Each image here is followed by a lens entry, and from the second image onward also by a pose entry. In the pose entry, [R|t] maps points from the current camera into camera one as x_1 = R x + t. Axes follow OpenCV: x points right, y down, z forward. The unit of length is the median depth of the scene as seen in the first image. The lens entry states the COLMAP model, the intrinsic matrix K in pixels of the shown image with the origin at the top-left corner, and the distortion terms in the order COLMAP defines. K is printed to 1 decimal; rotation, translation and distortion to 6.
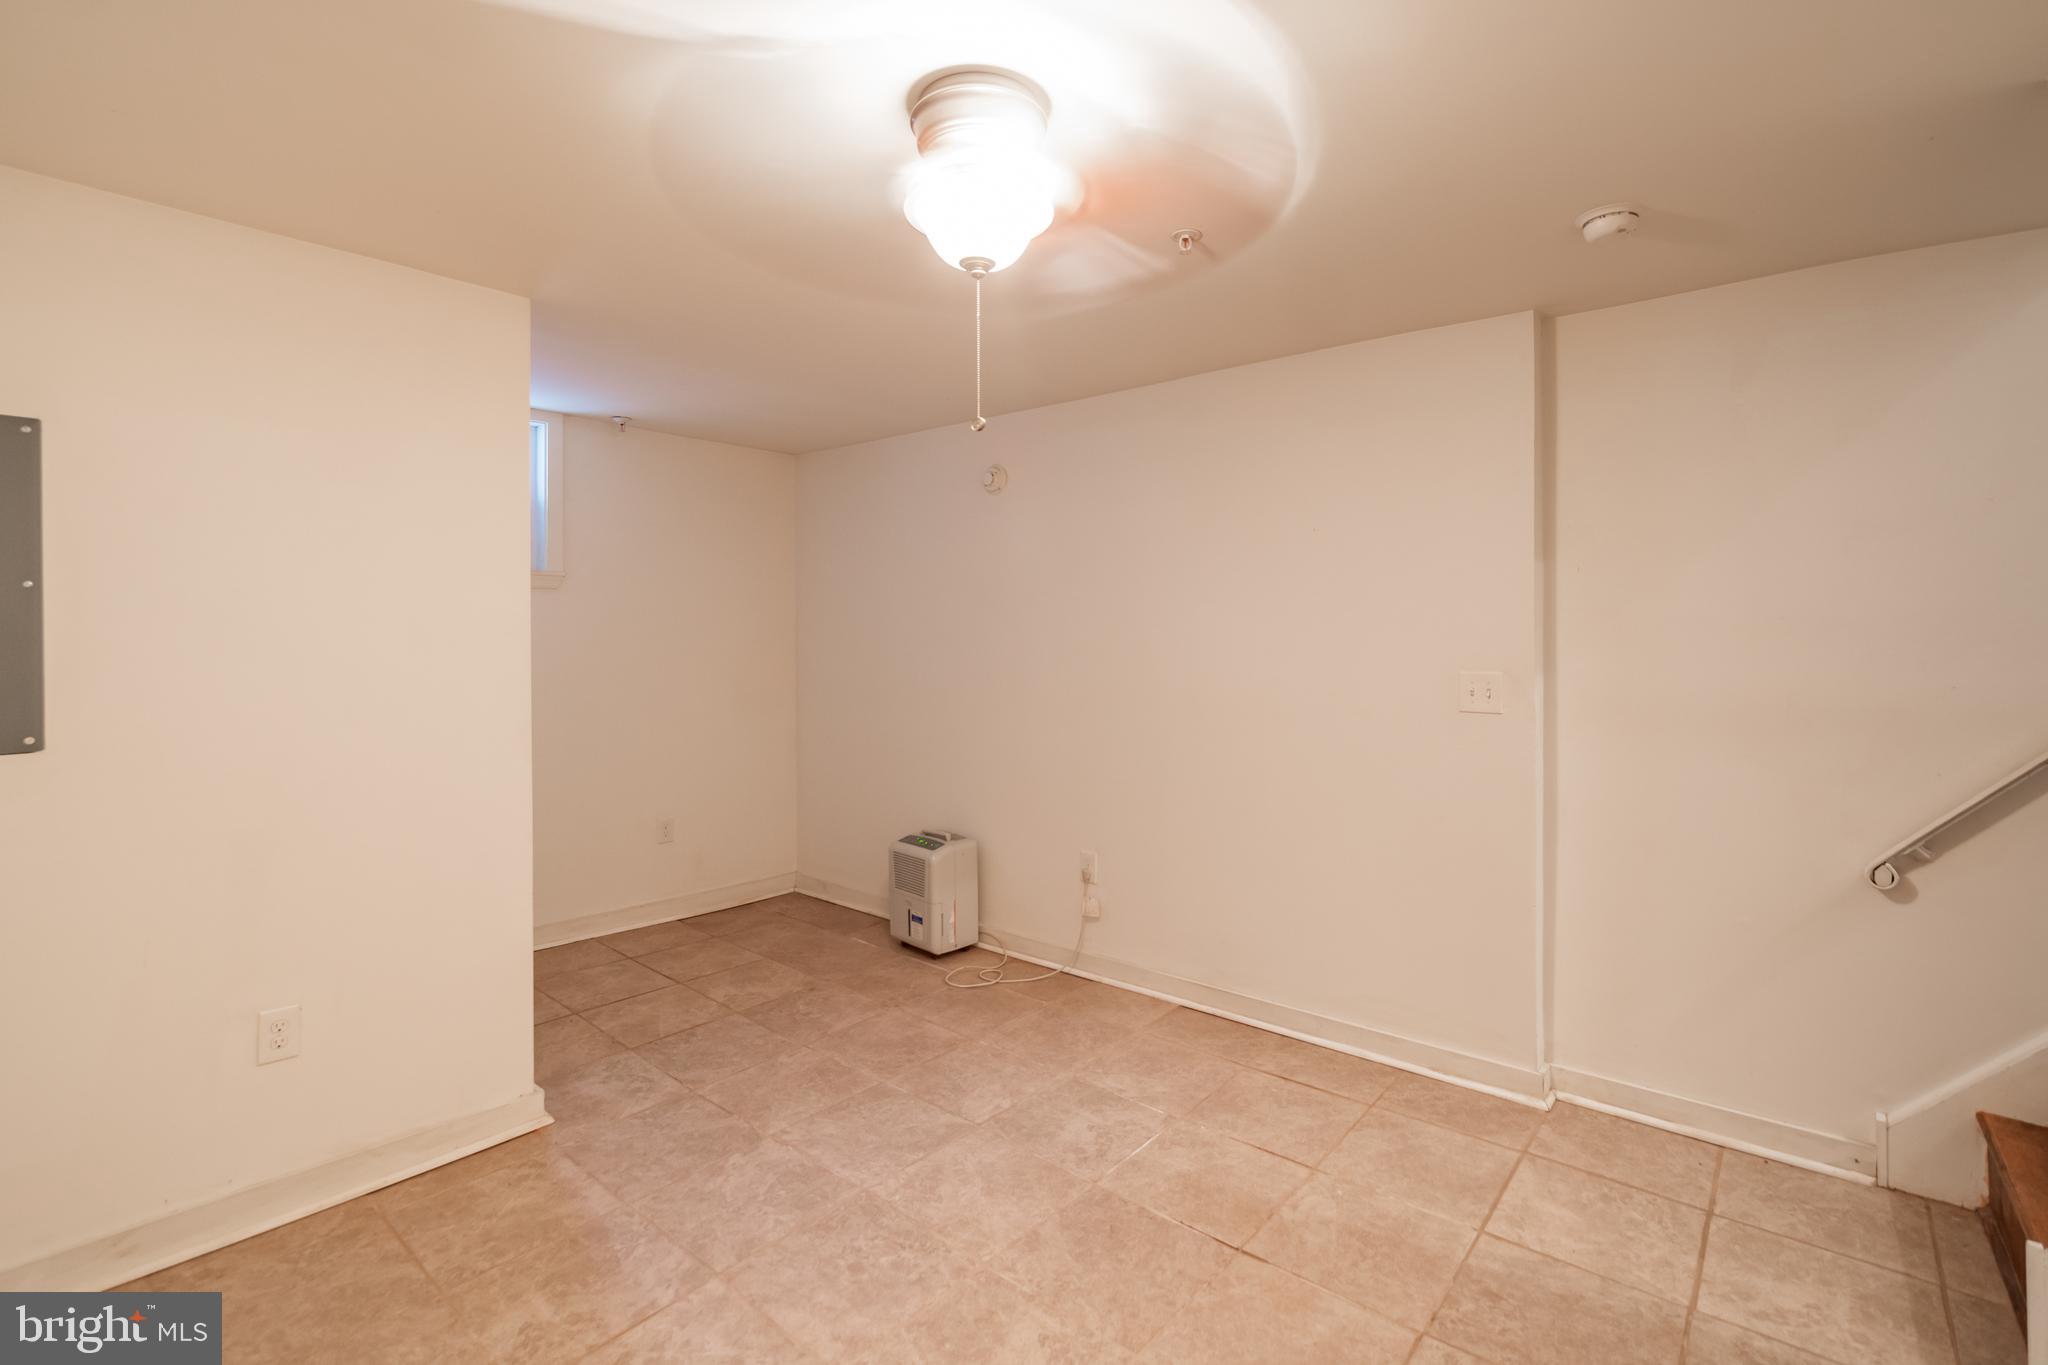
lens RADIAL K [[926.6, 0, 1043.1], [0, 926.6, 638.5], [0, 0, 1]] dist [-0.003486, 0.000815]
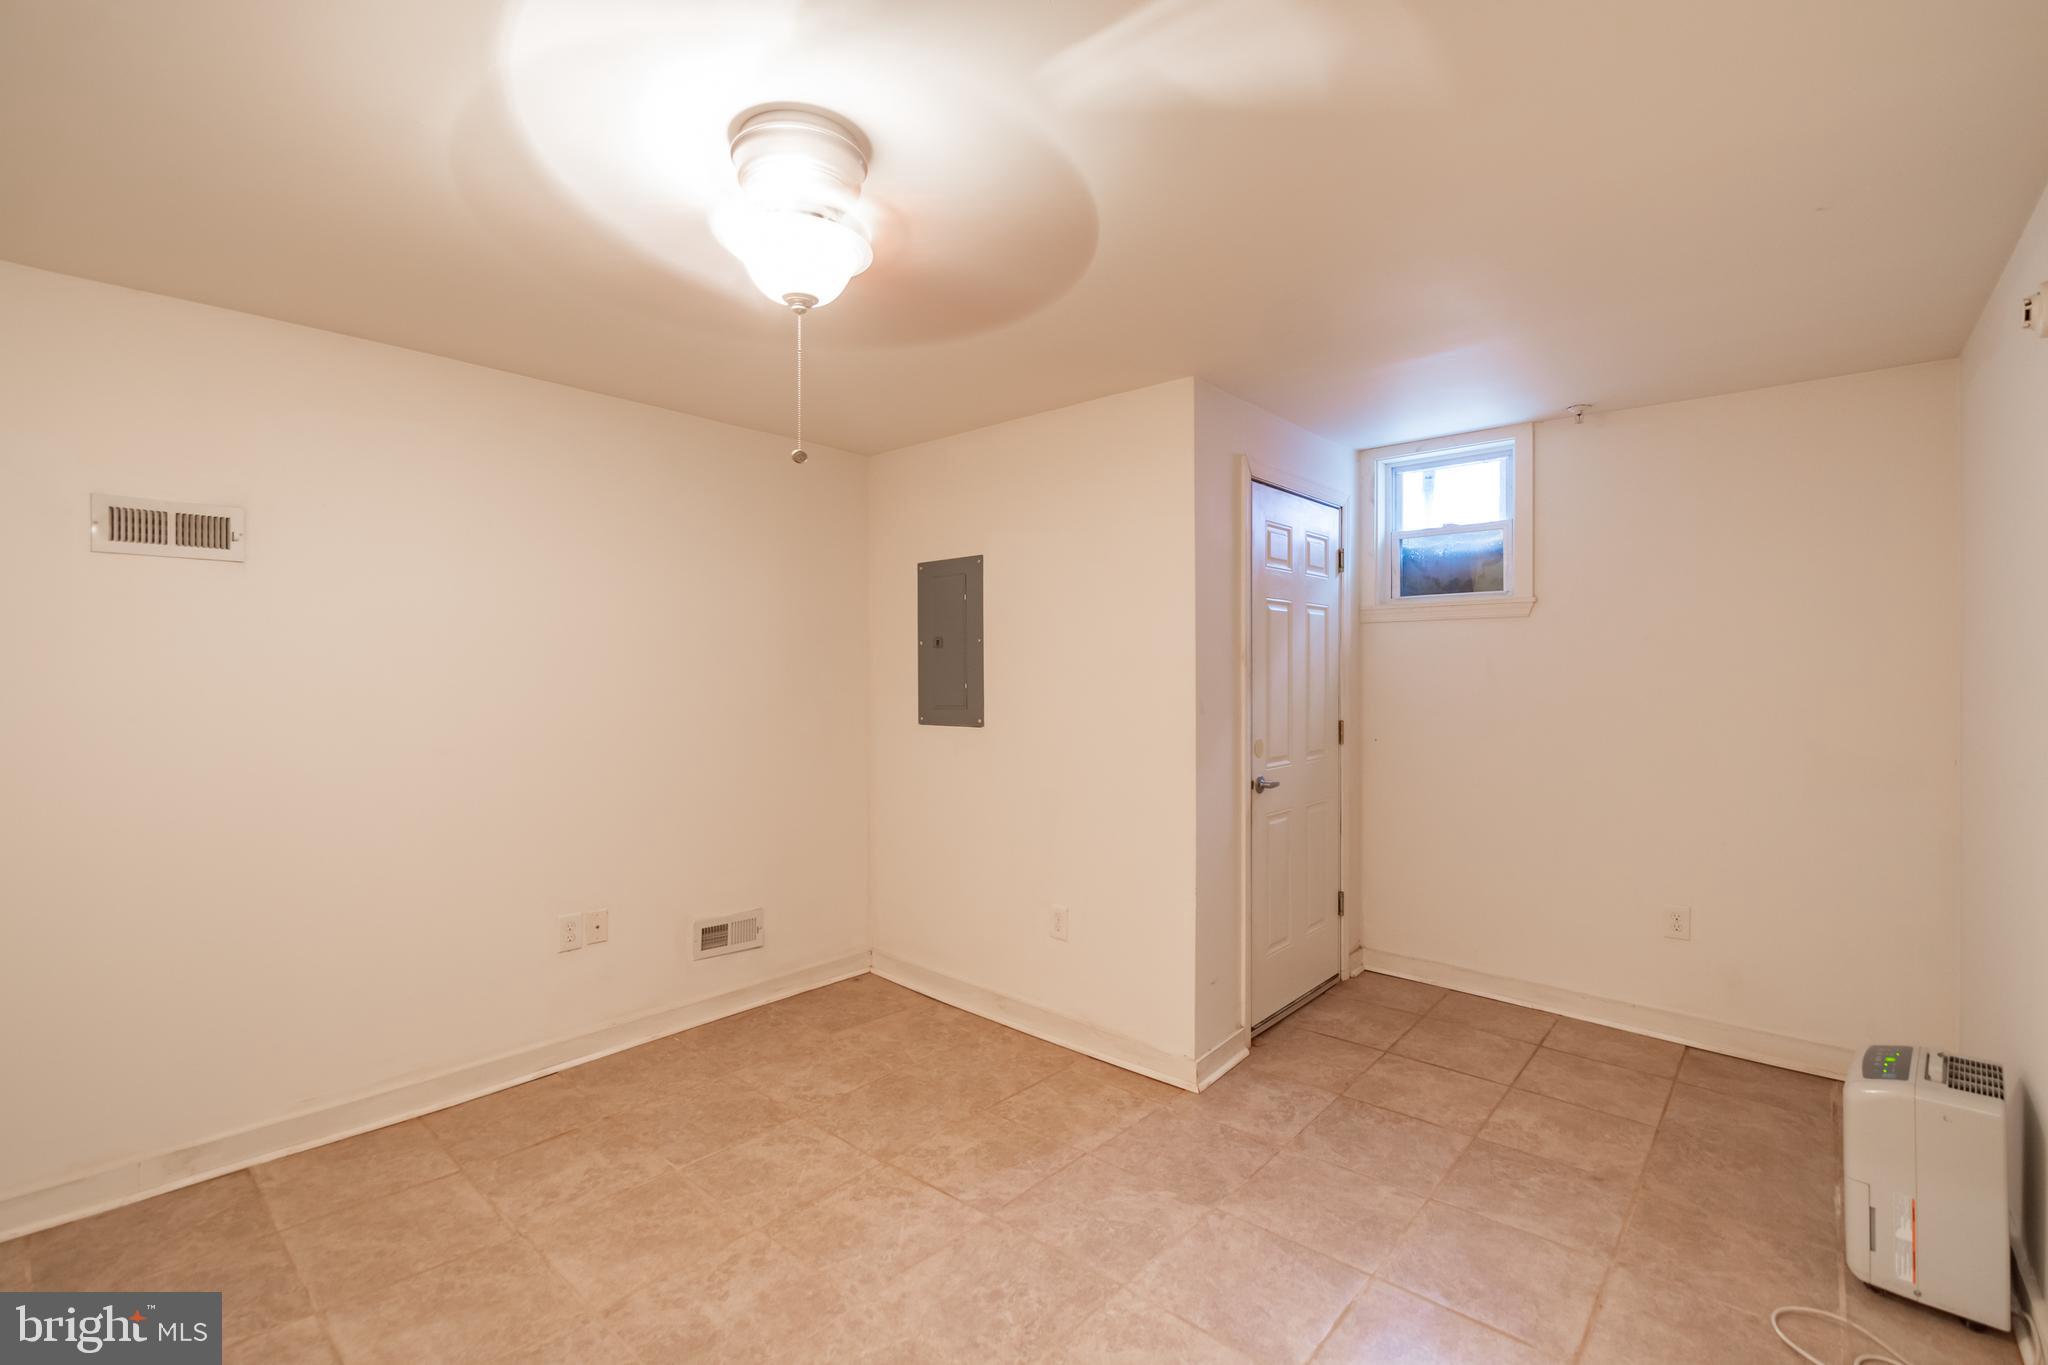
lens RADIAL K [[926.6, 0, 1028.6], [0, 926.6, 680.3], [0, 0, 1]] dist [-0.003486, 0.000815]
pose [[-0.023467, 0.009116, -0.999683, 0.576496], [-0.002279, 0.999955, 0.009172, 0.004601], [0.999722, 0.002494, -0.023445, 0.771868]]
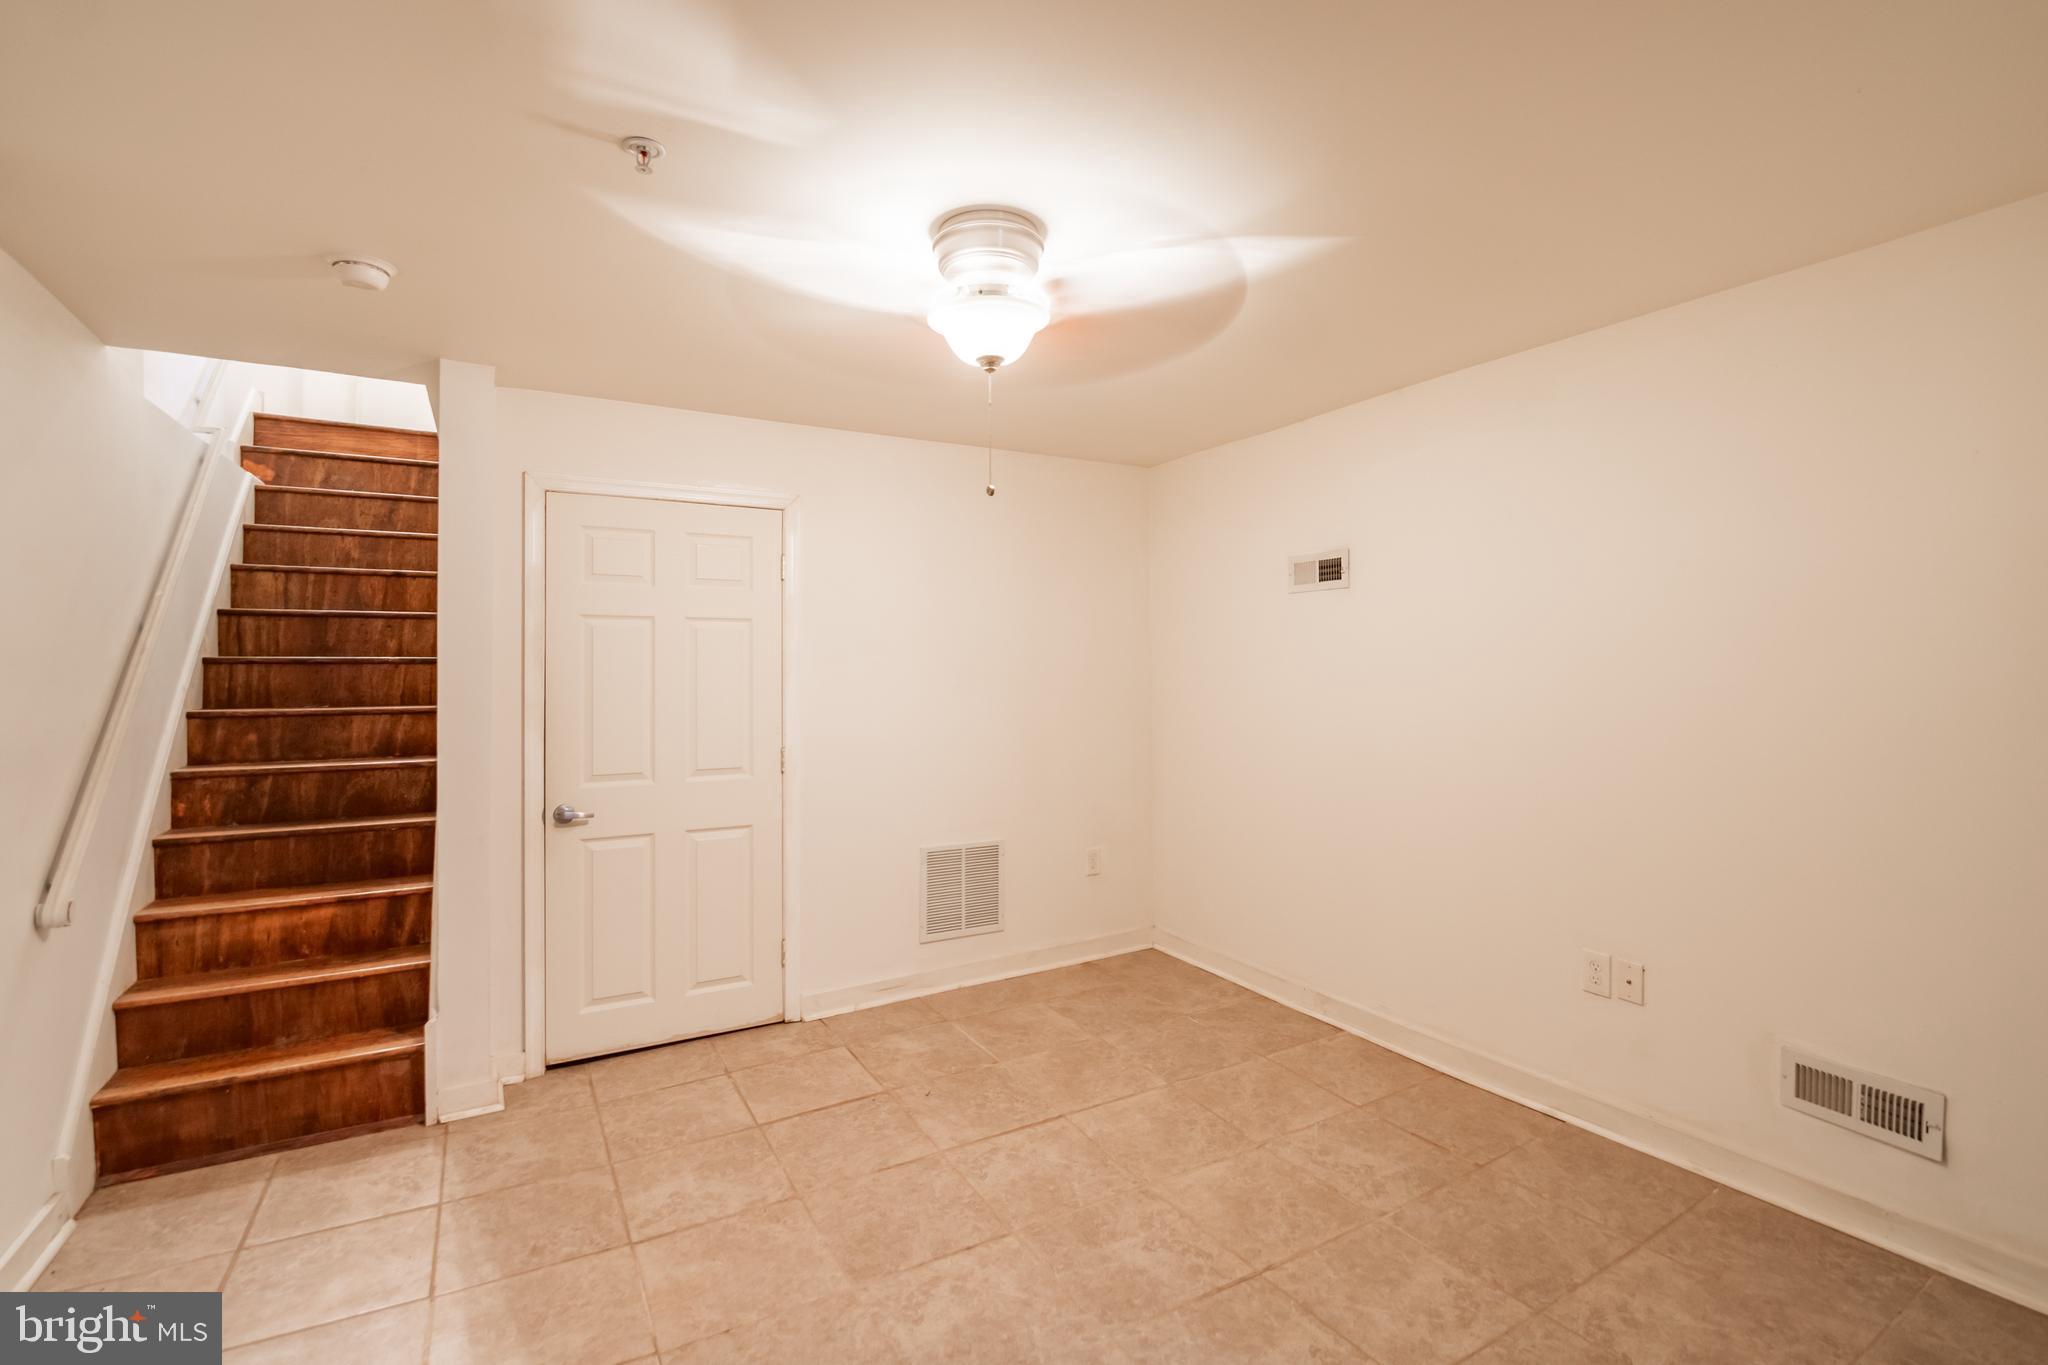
lens RADIAL K [[926.6, 0, 1025.3], [0, 926.6, 671.7], [0, 0, 1]] dist [-0.003486, 0.000815]
pose [[-0.939030, 0.007875, 0.343745, -0.316565], [0.009250, 0.999954, 0.002361, 0.005594], [-0.343711, 0.005396, -0.939060, 1.284229]]
